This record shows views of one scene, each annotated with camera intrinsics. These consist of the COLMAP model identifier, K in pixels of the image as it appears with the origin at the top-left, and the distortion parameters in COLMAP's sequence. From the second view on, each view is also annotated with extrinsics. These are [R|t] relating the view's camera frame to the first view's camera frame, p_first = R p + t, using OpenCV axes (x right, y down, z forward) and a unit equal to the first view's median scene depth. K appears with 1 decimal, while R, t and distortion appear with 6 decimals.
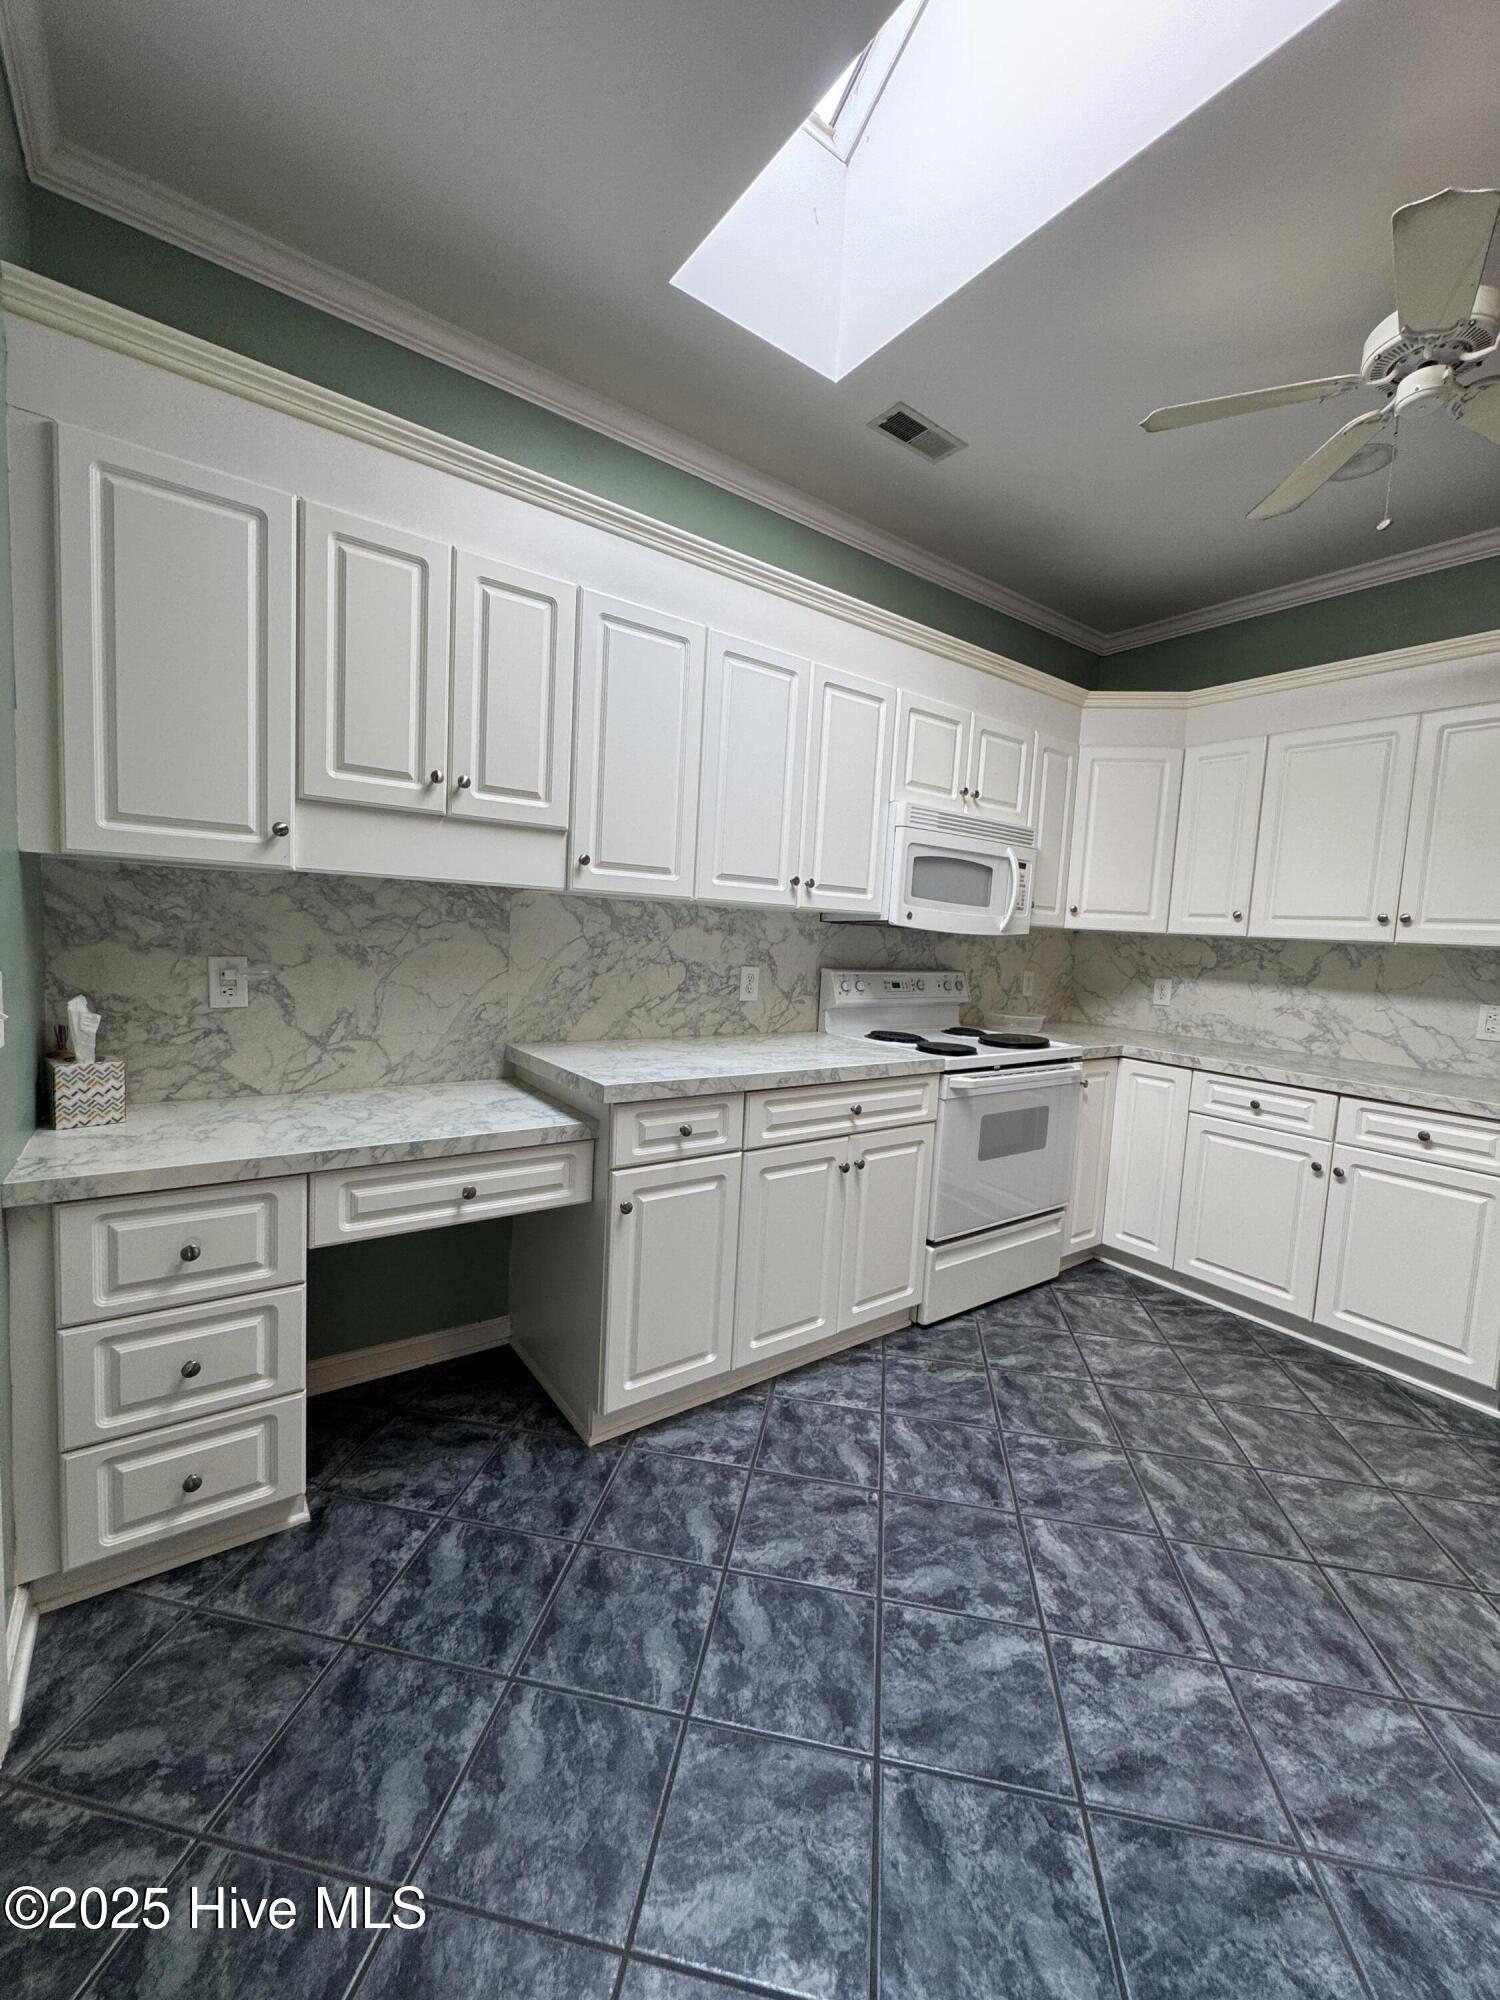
lens RADIAL K [[796.0, 0, 754.9], [0, 796.0, 999.5], [0, 0, 1]] dist [-0.002353, 0.001037]
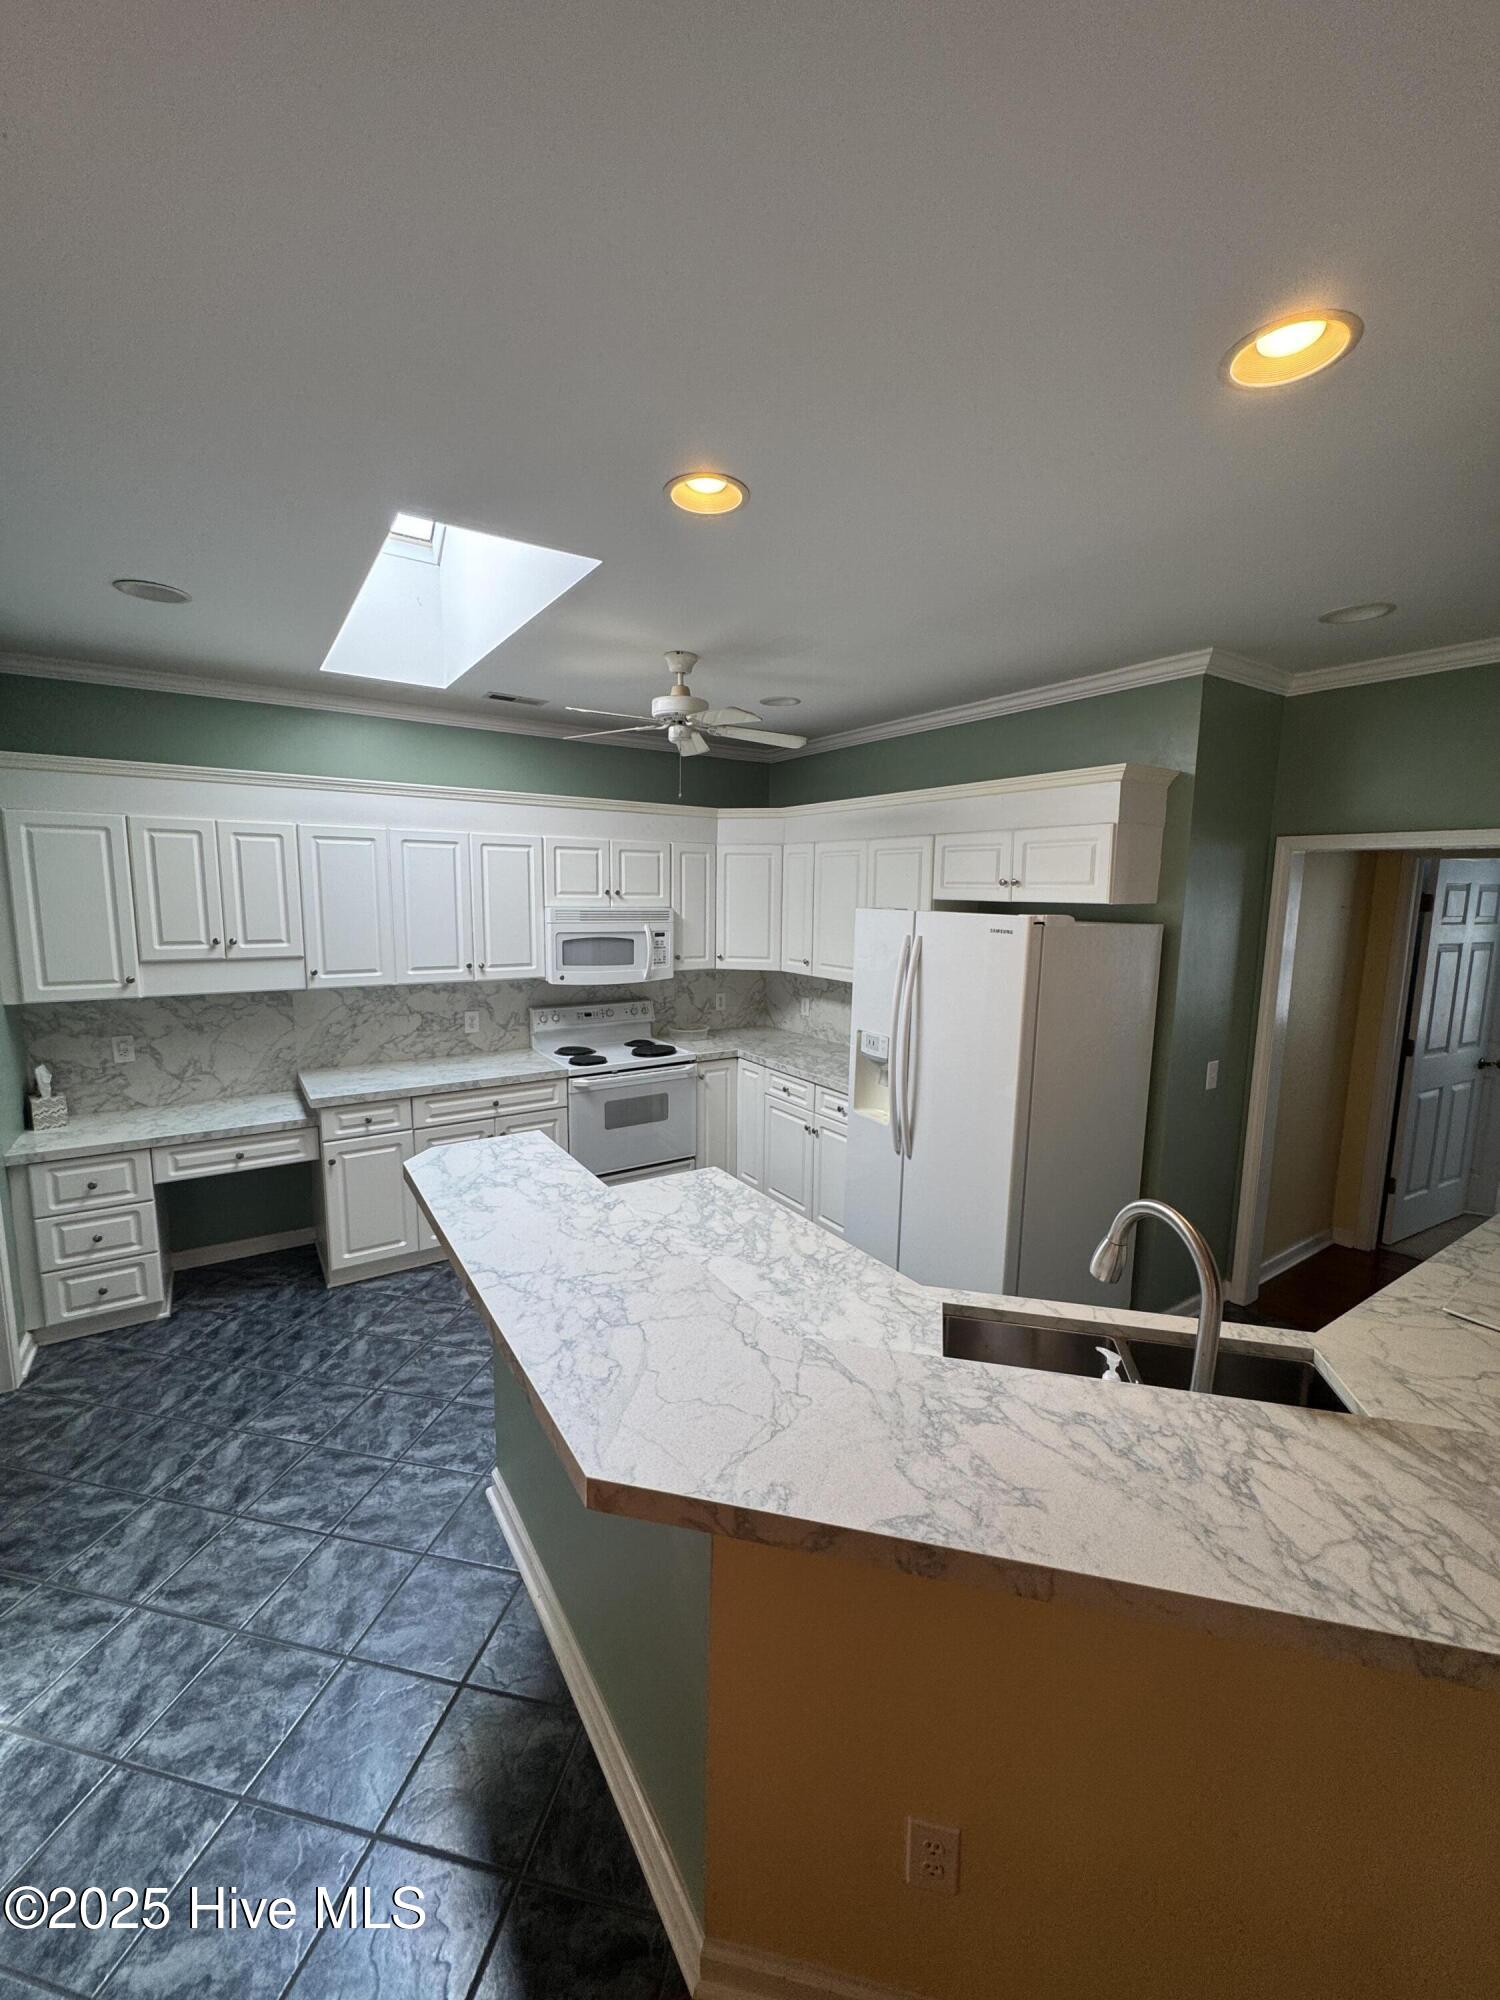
lens RADIAL K [[796.0, 0, 755.3], [0, 796.0, 999.8], [0, 0, 1]] dist [-0.002353, 0.001037]
pose [[0.998336, -0.033733, -0.046773, 0.857450], [0.035884, 0.998300, 0.045927, -0.158321], [0.045144, -0.047529, 0.997849, -0.750025]]
